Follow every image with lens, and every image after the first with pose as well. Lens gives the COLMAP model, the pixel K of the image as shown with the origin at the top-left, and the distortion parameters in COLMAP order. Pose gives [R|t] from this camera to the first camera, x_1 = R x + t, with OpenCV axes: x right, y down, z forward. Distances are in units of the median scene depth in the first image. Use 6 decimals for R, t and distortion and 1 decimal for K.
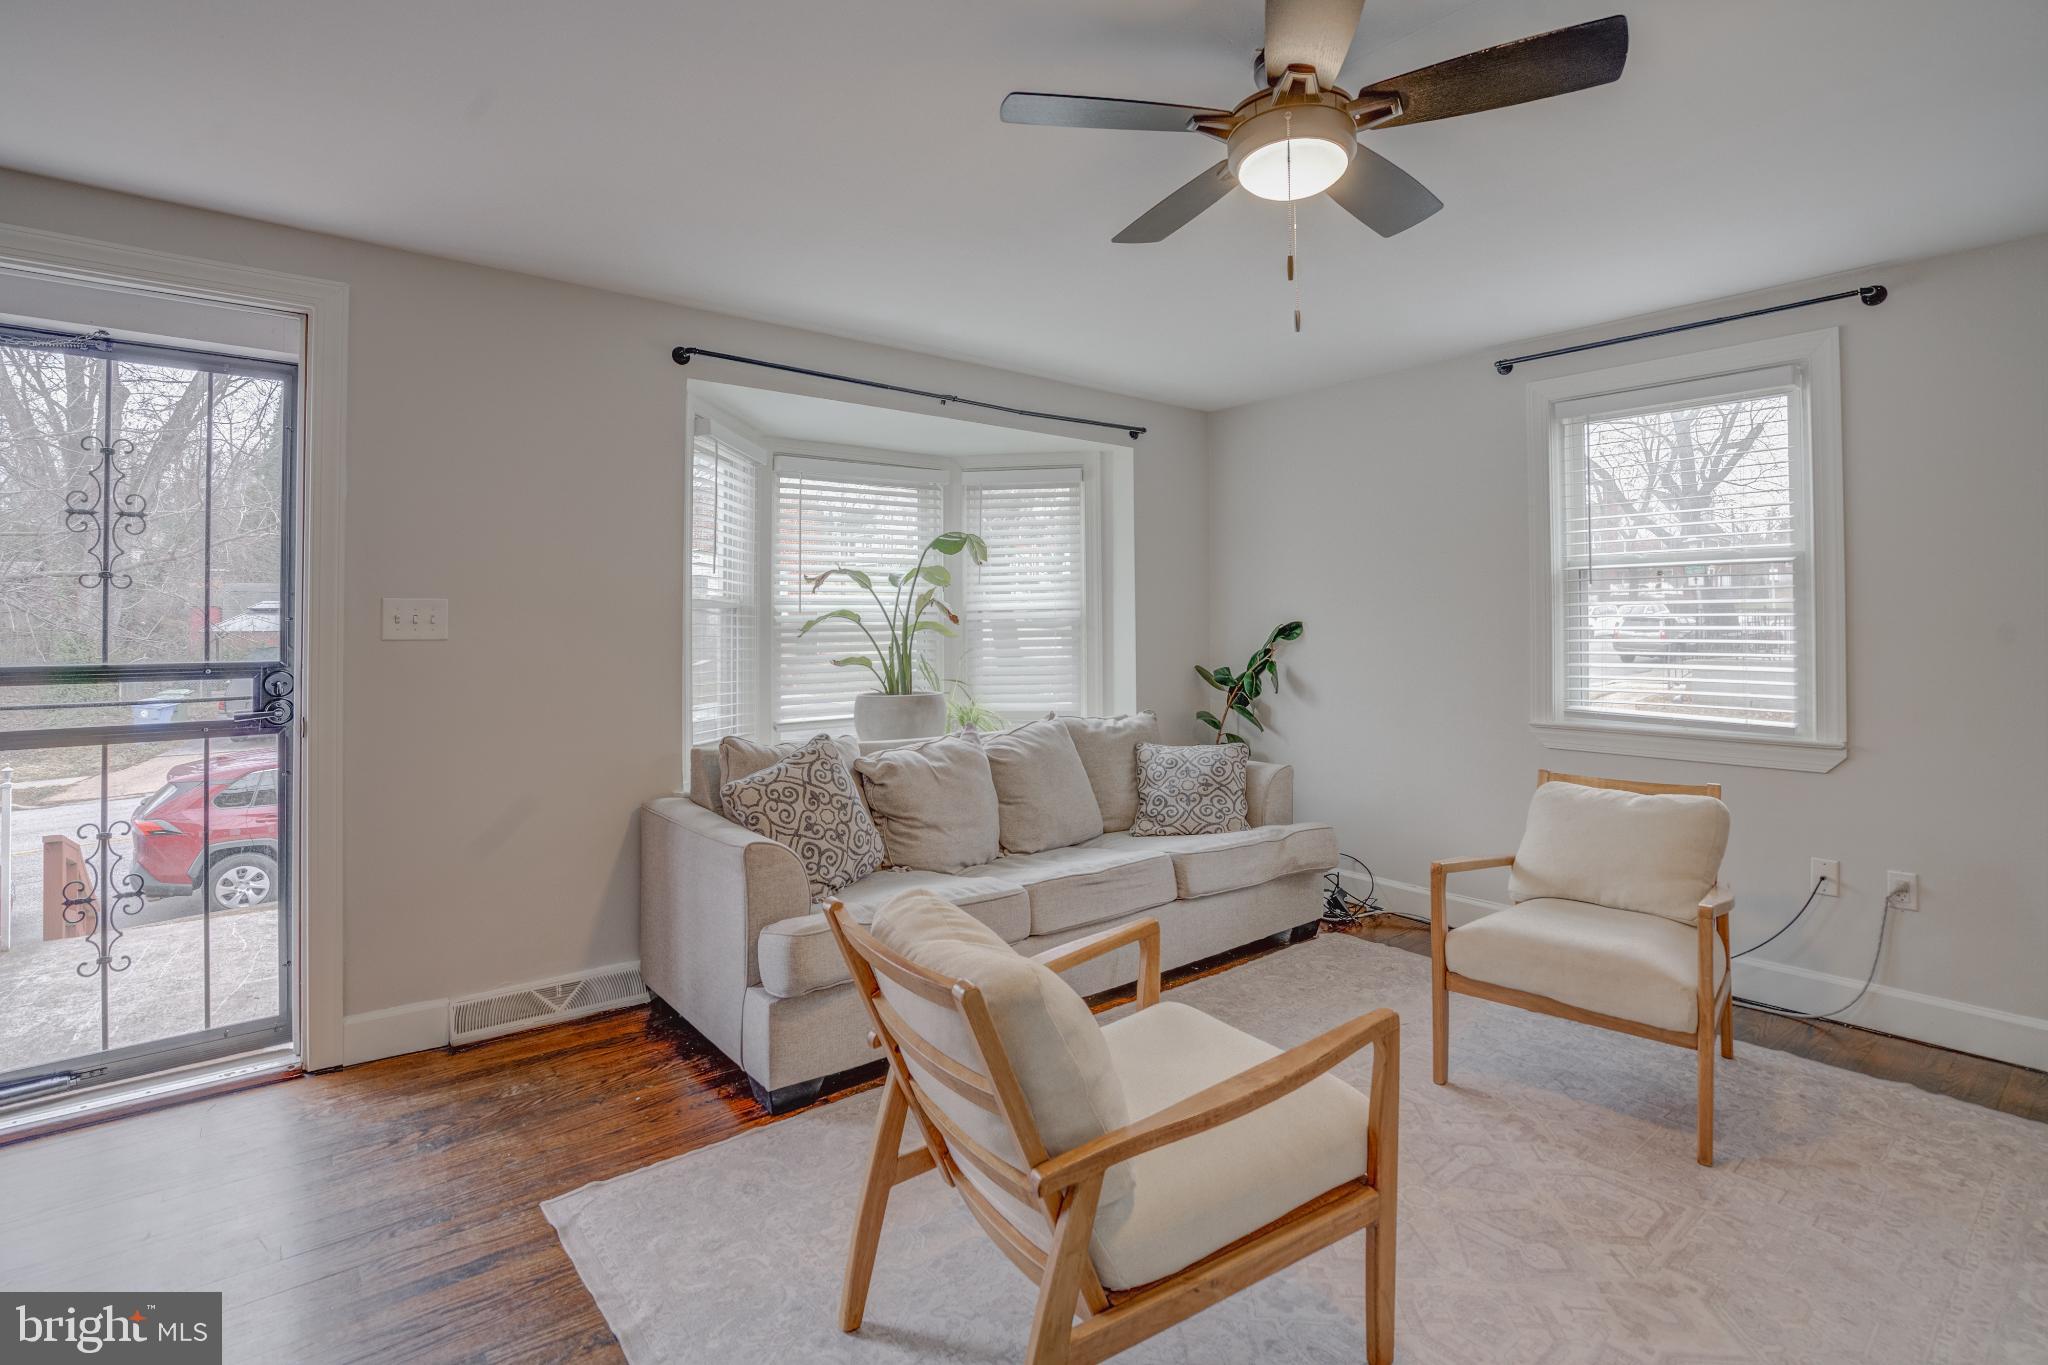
lens RADIAL K [[973.3, 0, 1023.3], [0, 973.3, 606.5], [0, 0, 1]] dist [-0.063960, 0.024417]
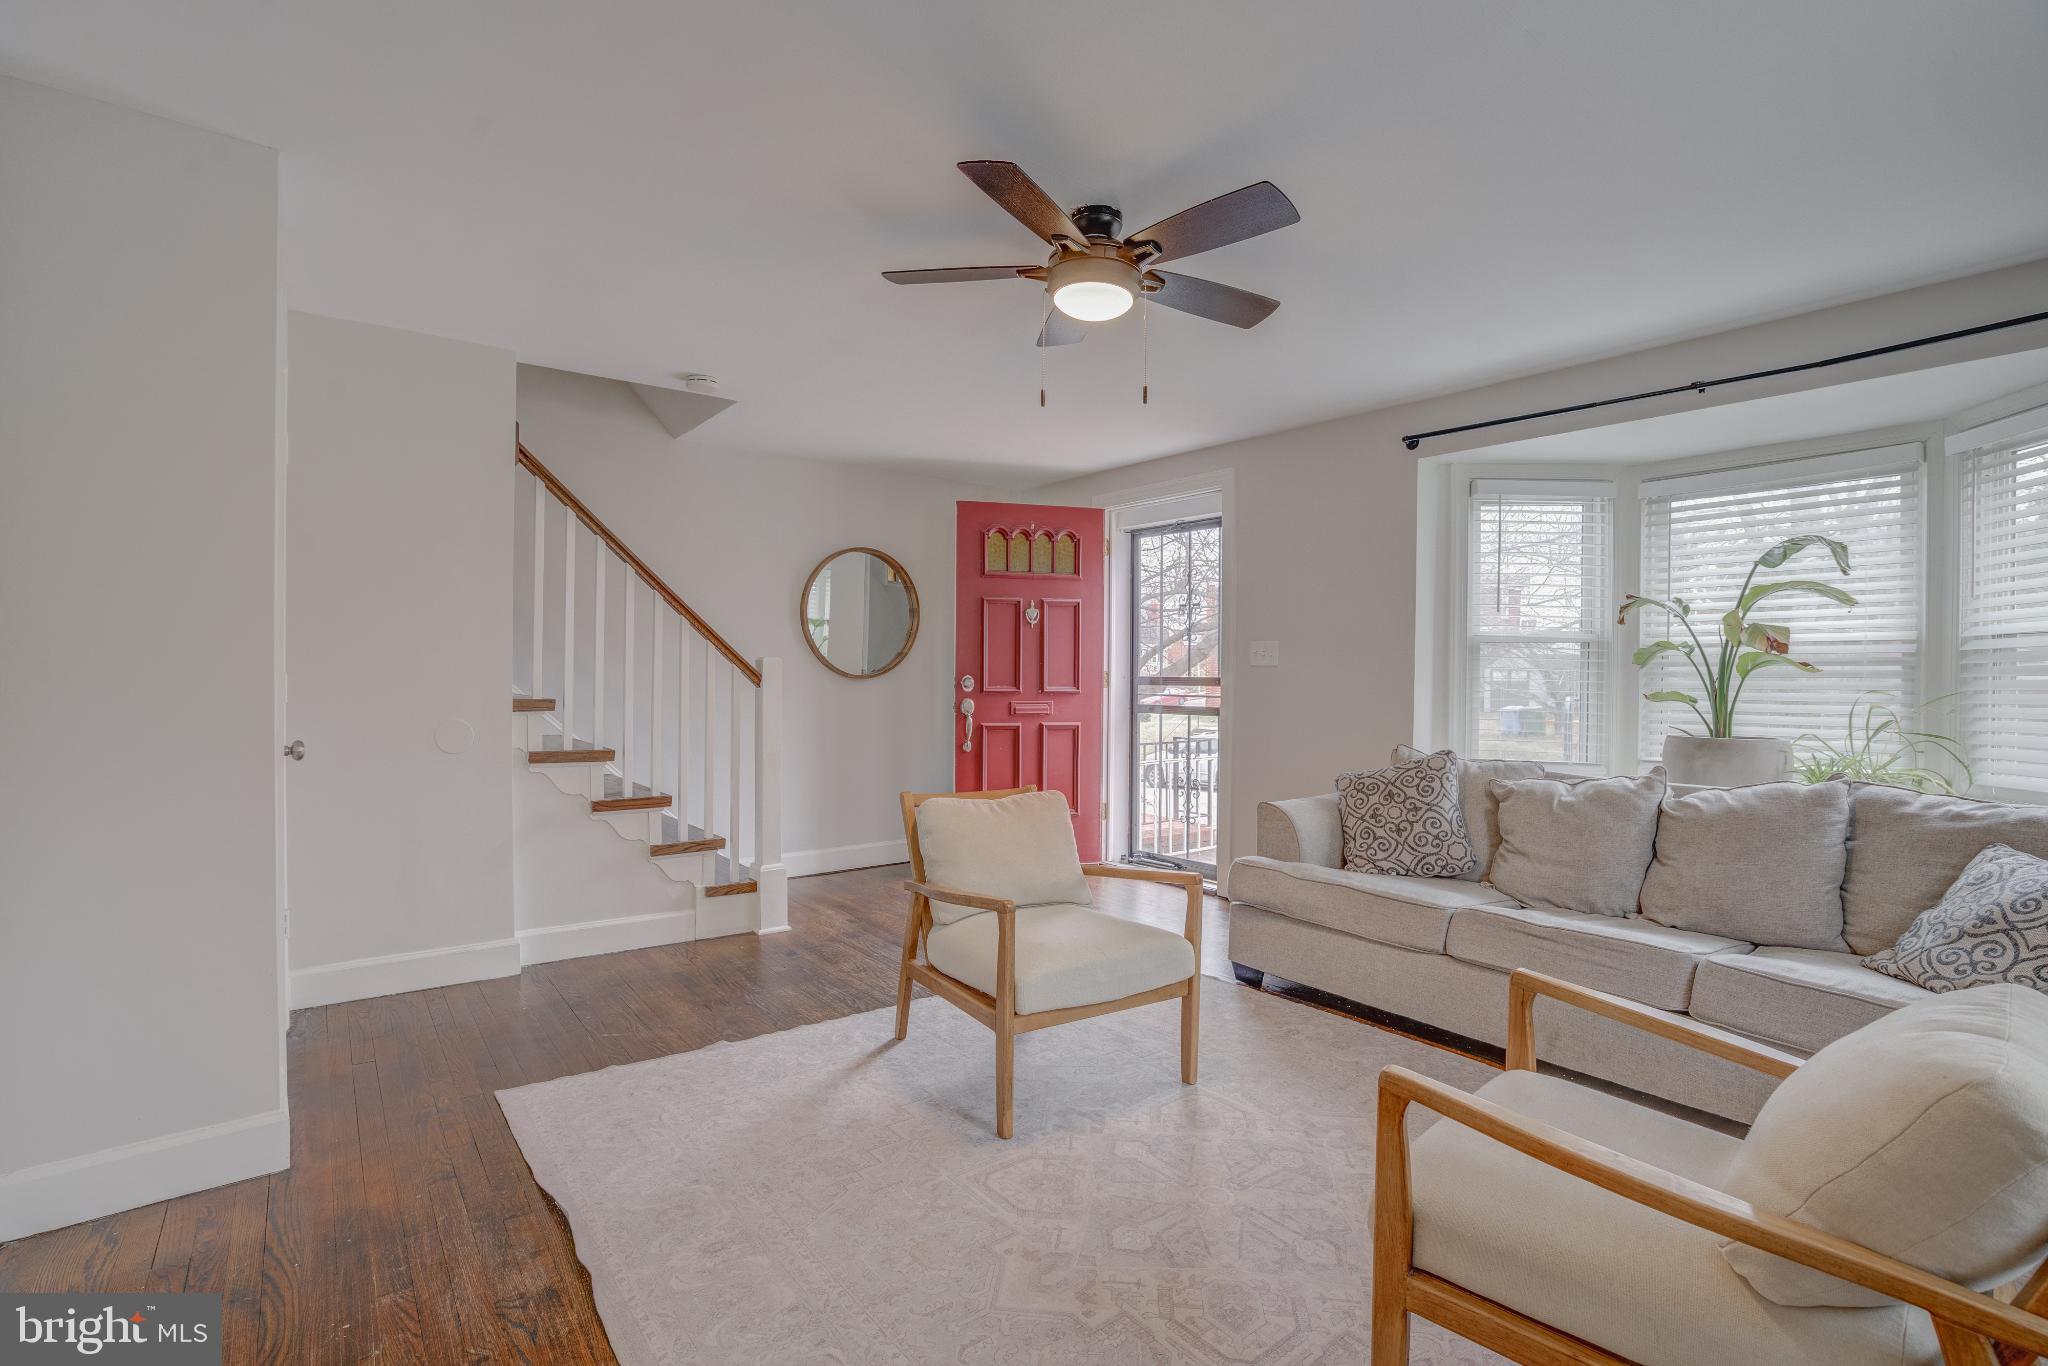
lens RADIAL K [[968.3, 0, 1025.9], [0, 968.3, 678.1], [0, 0, 1]] dist [-0.065331, 0.026515]
pose [[-0.021026, 0.008844, -0.999740, 1.077479], [0.010050, 0.999912, 0.008634, 0.037199], [0.999728, -0.009866, -0.021113, 0.611483]]
